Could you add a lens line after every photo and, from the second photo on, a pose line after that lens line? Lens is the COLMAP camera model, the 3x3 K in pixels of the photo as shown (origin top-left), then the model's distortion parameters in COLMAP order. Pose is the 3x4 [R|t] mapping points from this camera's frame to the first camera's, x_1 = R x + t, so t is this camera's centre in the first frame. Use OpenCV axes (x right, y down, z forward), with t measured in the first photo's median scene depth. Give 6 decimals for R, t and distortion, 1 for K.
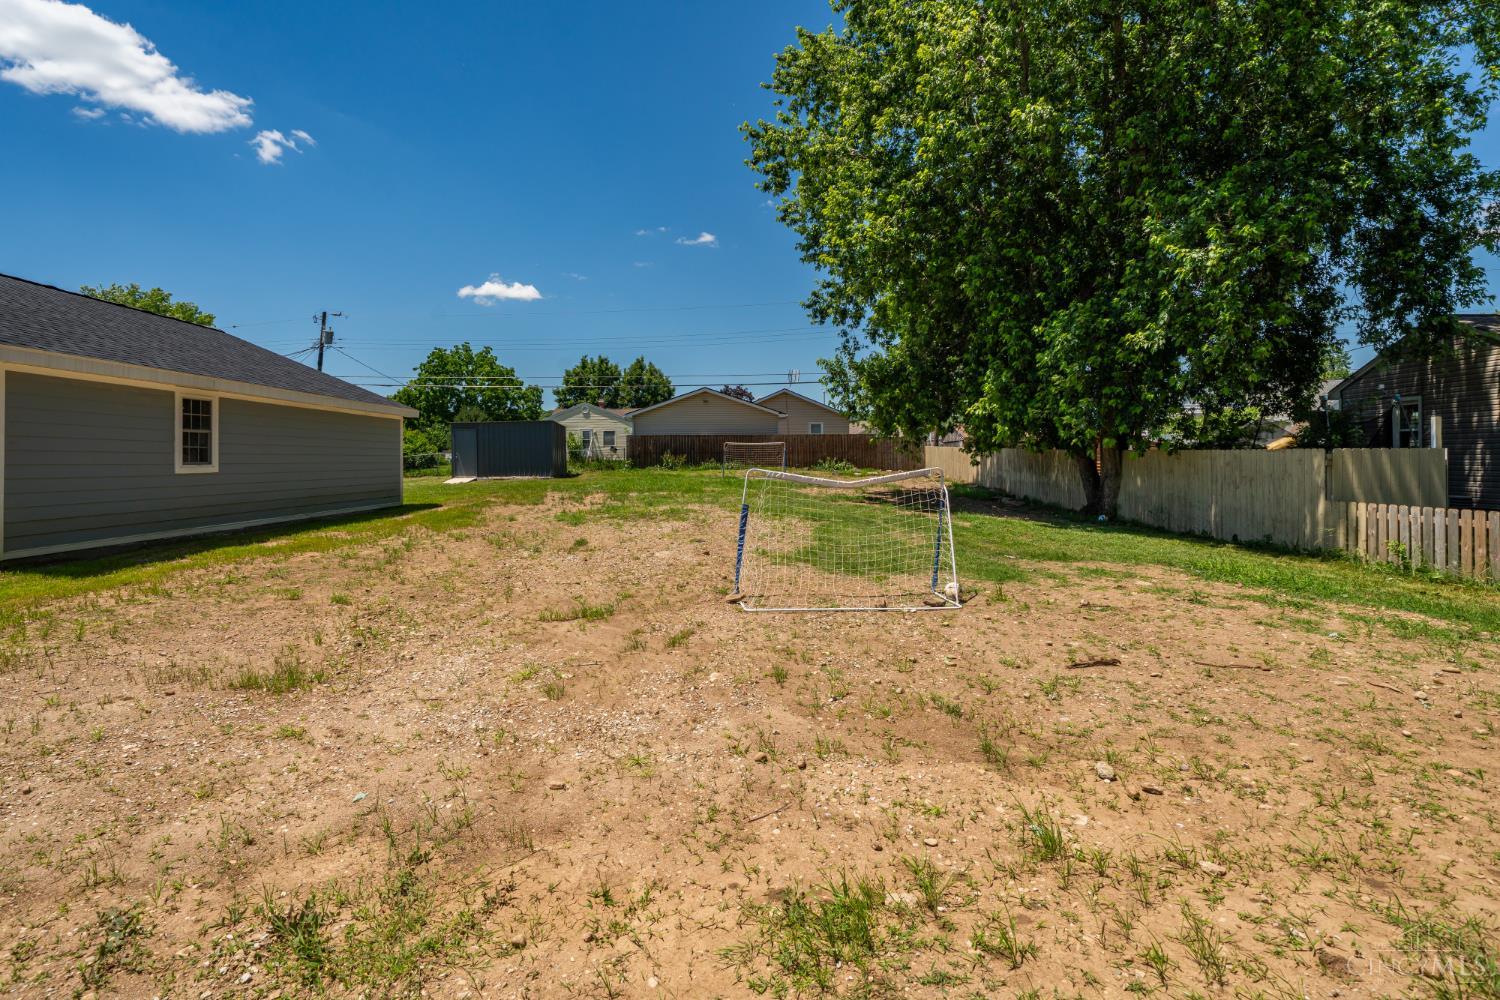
lens RADIAL K [[758.7, 0, 723.9], [0, 758.7, 442.5], [0, 0, 1]] dist [0.002575, 0.001020]
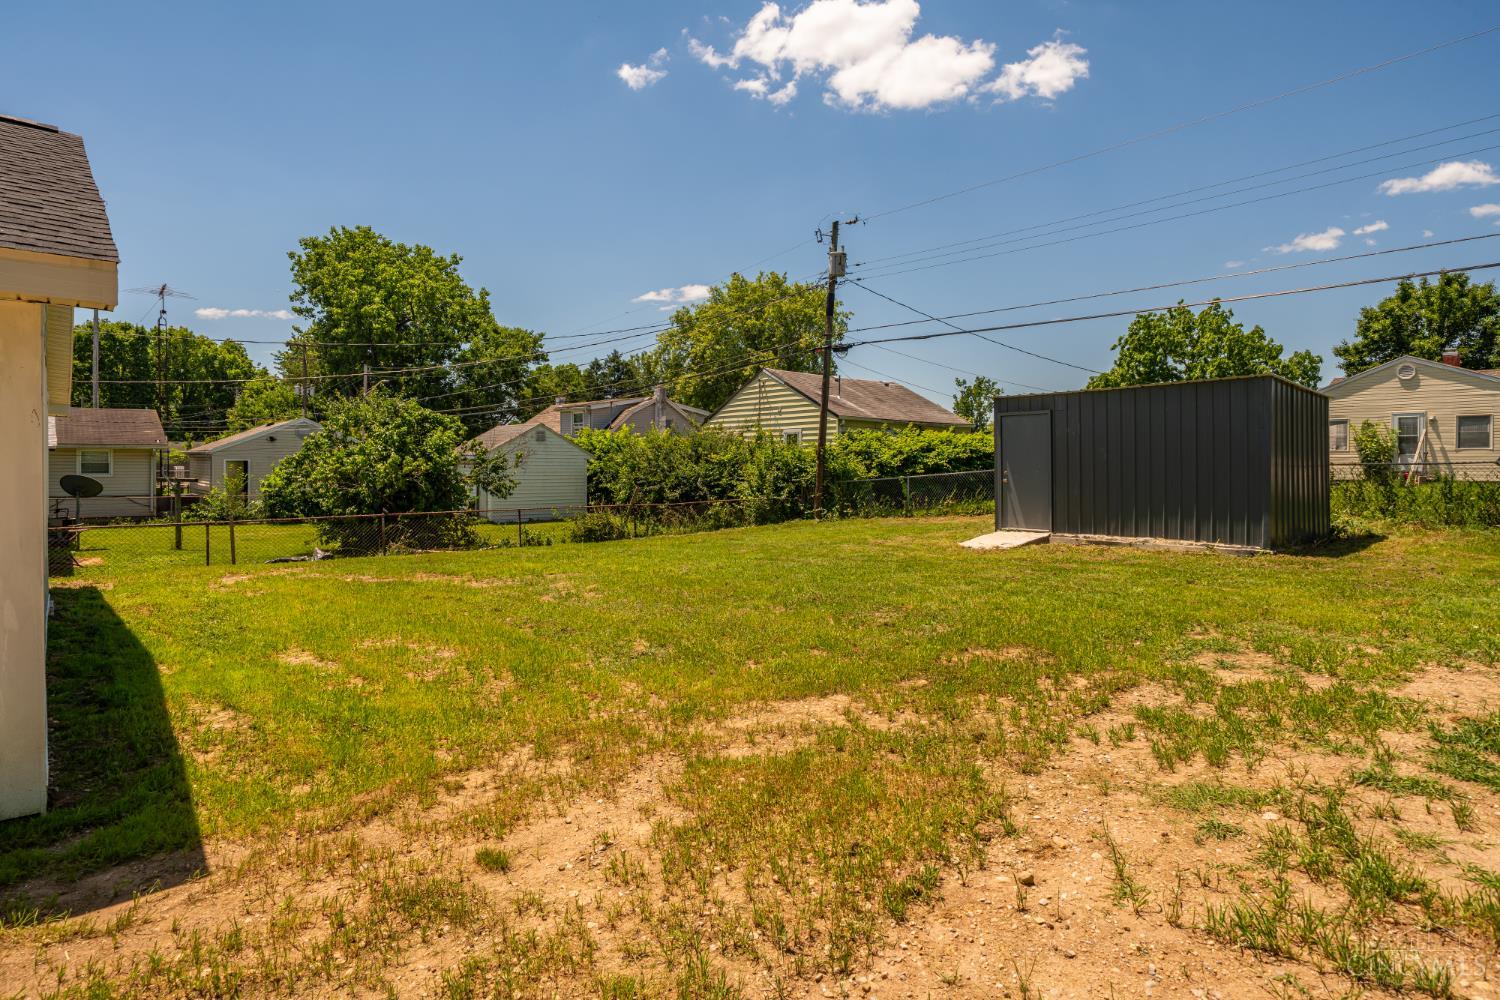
lens RADIAL K [[811.6, 0, 748.4], [0, 811.6, 480.2], [0, 0, 1]] dist [0.006086, -0.000805]
pose [[0.652021, 0.022478, -0.757868, -0.065707], [0.010659, 0.999190, 0.038806, -0.000034], [0.758126, -0.033380, 0.651253, 0.366209]]
